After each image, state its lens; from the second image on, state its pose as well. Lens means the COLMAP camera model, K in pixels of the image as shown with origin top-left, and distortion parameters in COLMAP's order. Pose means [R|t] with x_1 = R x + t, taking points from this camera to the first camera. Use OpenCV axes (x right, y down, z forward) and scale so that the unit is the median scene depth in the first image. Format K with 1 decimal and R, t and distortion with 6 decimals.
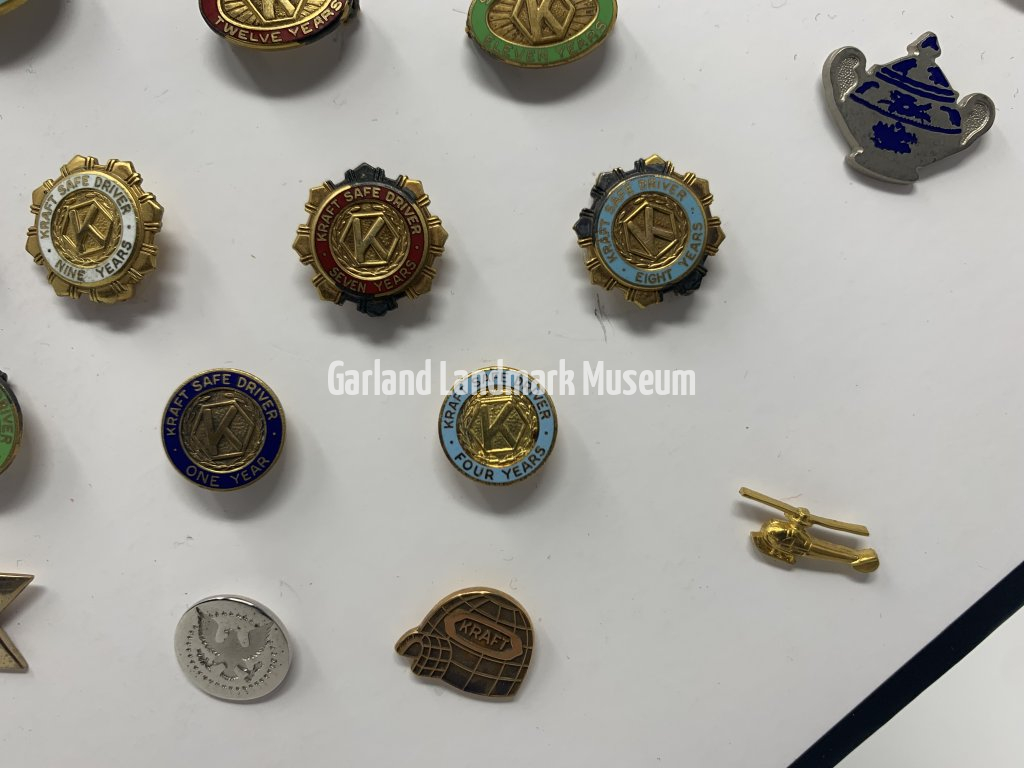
lens RADIAL K [[774.2, 0, 506.5], [0, 774.2, 392.4], [0, 0, 1]] dist [-0.044675, -0.003246]
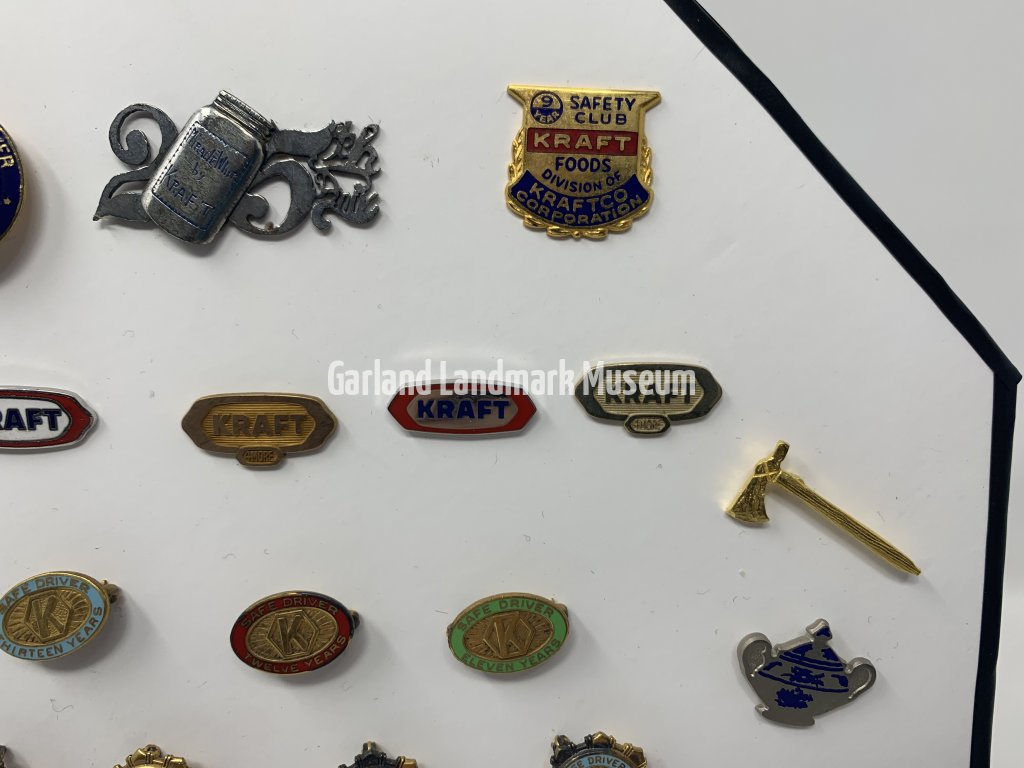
lens RADIAL K [[774.2, 0, 514.5], [0, 774.2, 373.7], [0, 0, 1]] dist [-0.044675, -0.003246]
pose [[0.999654, -0.023040, 0.012726, 0.049536], [0.022476, 0.998828, 0.042871, -0.947437], [-0.013699, -0.042570, 0.999000, -0.222550]]
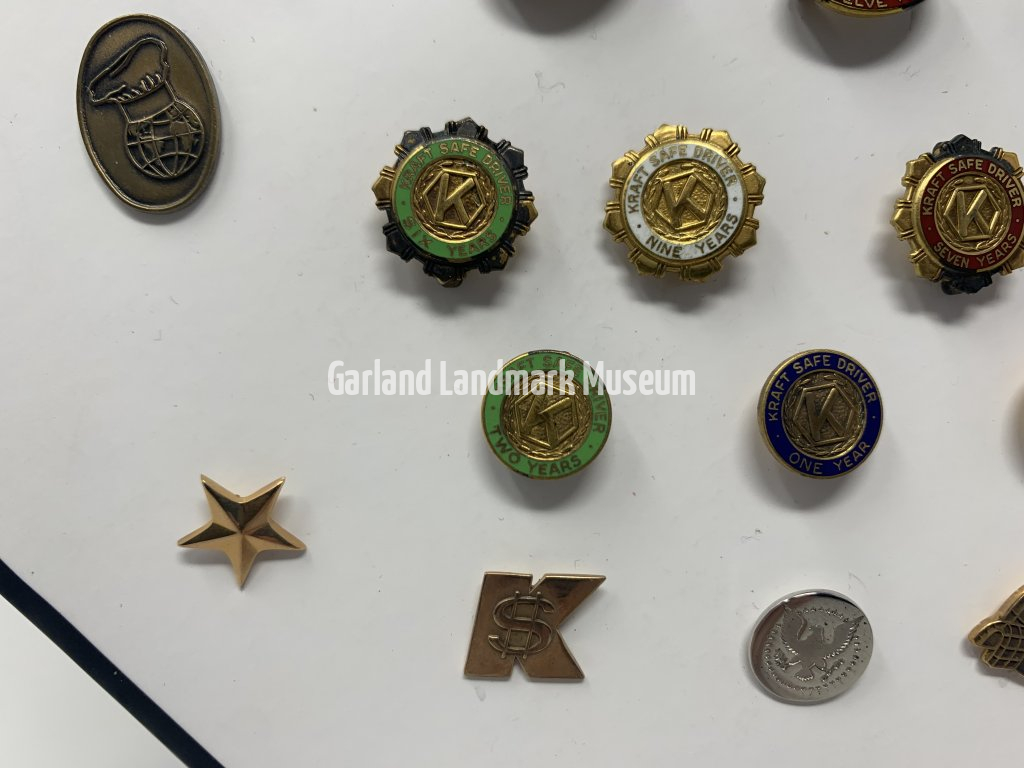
lens RADIAL K [[774.2, 0, 520.5], [0, 774.2, 384.7], [0, 0, 1]] dist [-0.044675, -0.003246]
pose [[0.999839, -0.017889, 0.001264, -0.732021], [0.017904, 0.999759, -0.012730, 0.017837], [-0.001036, 0.012750, 0.999918, 0.053637]]
